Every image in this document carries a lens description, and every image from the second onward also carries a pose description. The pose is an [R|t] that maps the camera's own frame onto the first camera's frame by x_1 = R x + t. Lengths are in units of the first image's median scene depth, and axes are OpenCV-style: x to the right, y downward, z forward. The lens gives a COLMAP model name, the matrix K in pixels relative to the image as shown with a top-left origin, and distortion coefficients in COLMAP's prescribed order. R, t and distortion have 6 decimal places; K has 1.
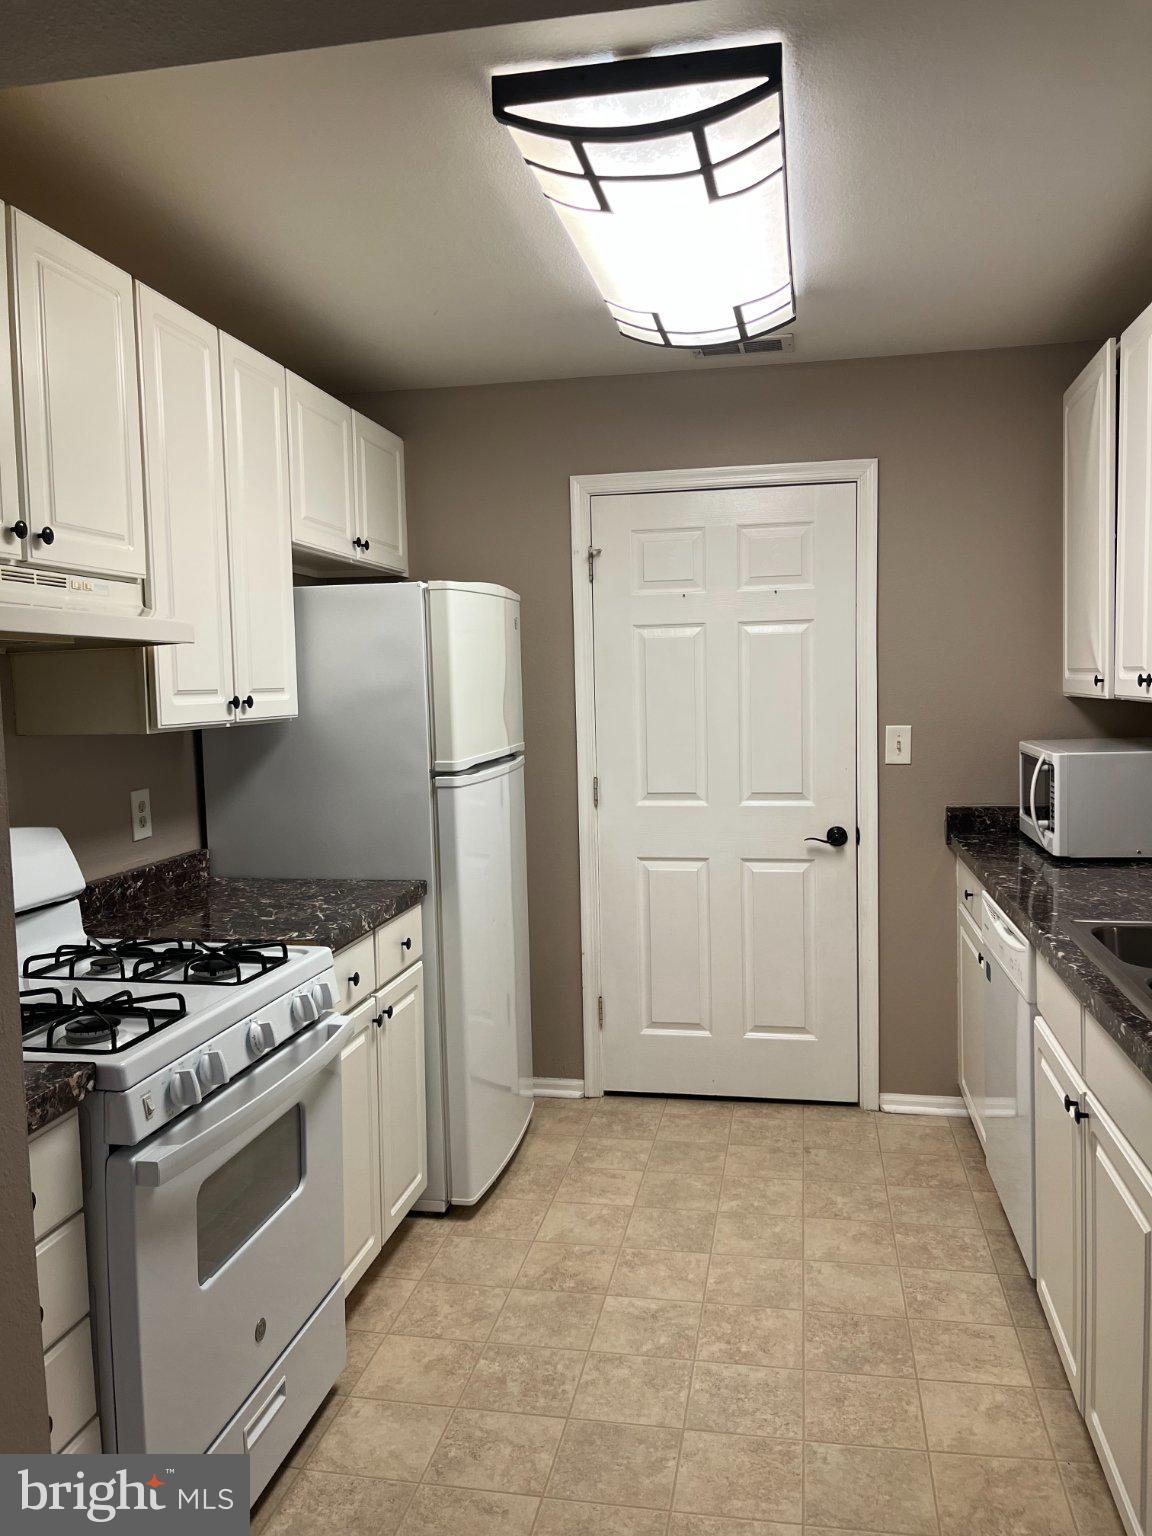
lens RADIAL K [[1184.2, 0, 576.0], [0, 1184.2, 768.0], [0, 0, 1]] dist [-0.001352, -0.003389]
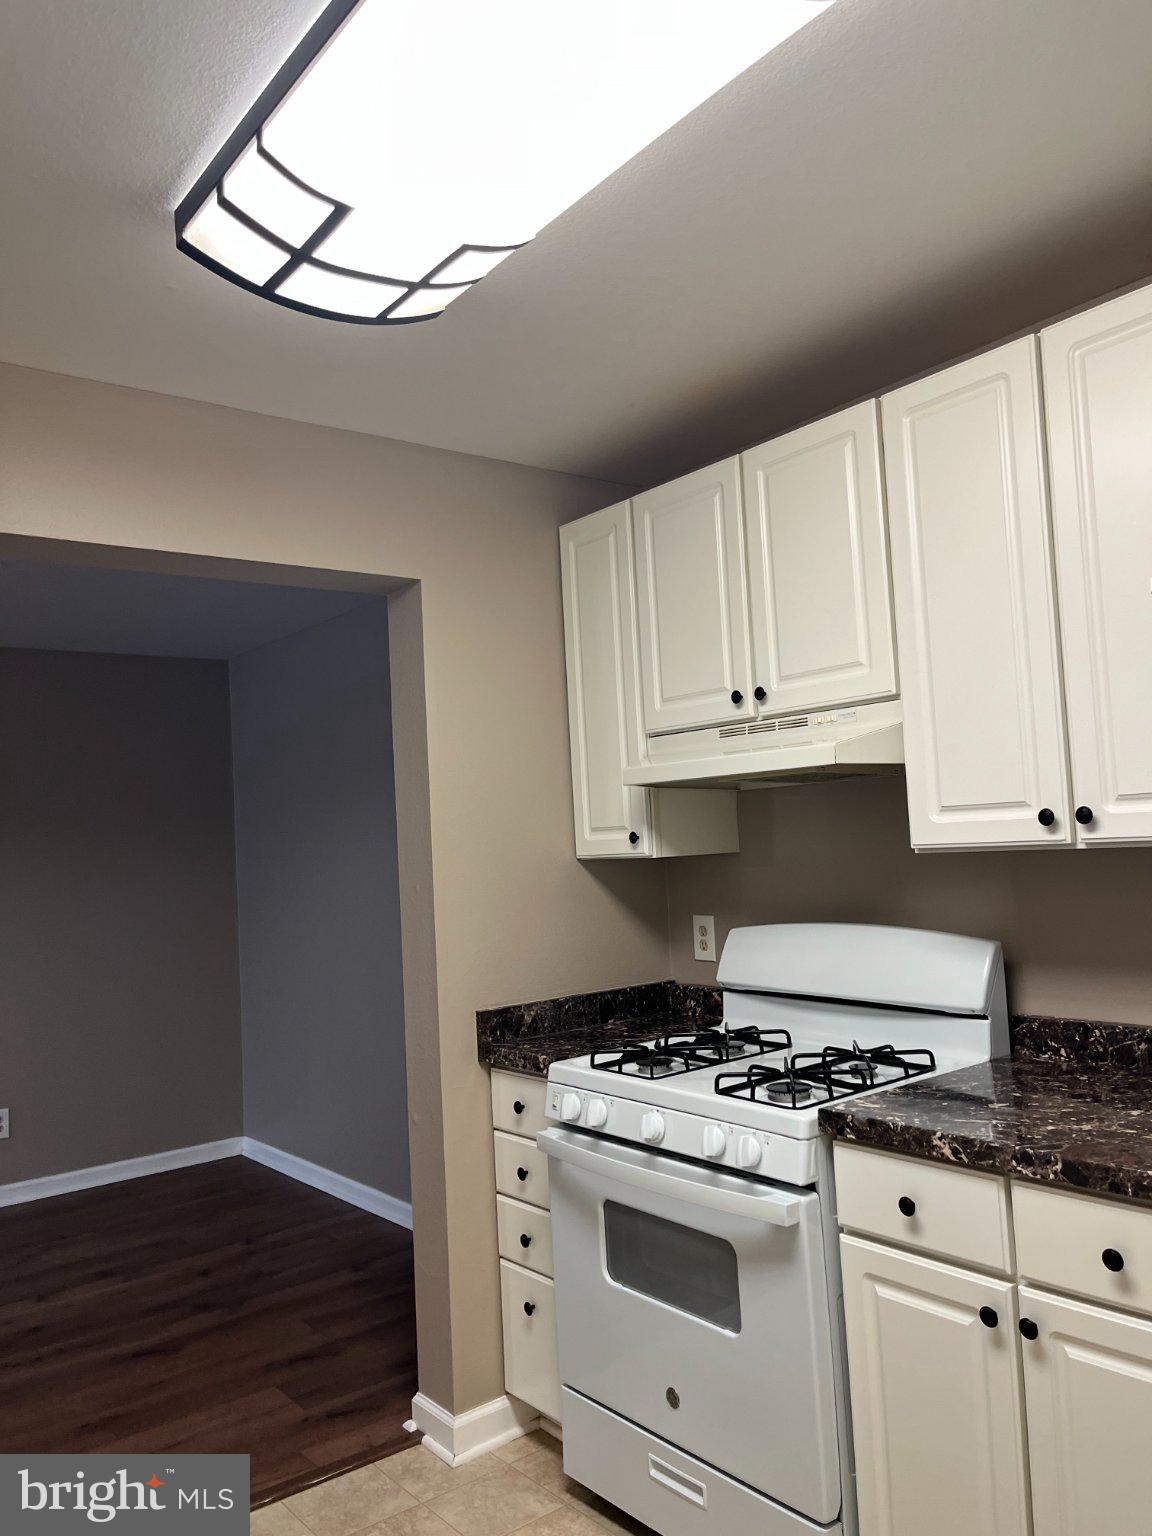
lens RADIAL K [[1184.2, 0, 576.0], [0, 1184.2, 768.0], [0, 0, 1]] dist [-0.001352, -0.003389]
pose [[-0.667788, 0.009250, -0.744294, 0.542079], [0.011845, 0.999928, 0.001799, -0.105293], [0.744257, -0.007614, -0.667850, 1.472513]]
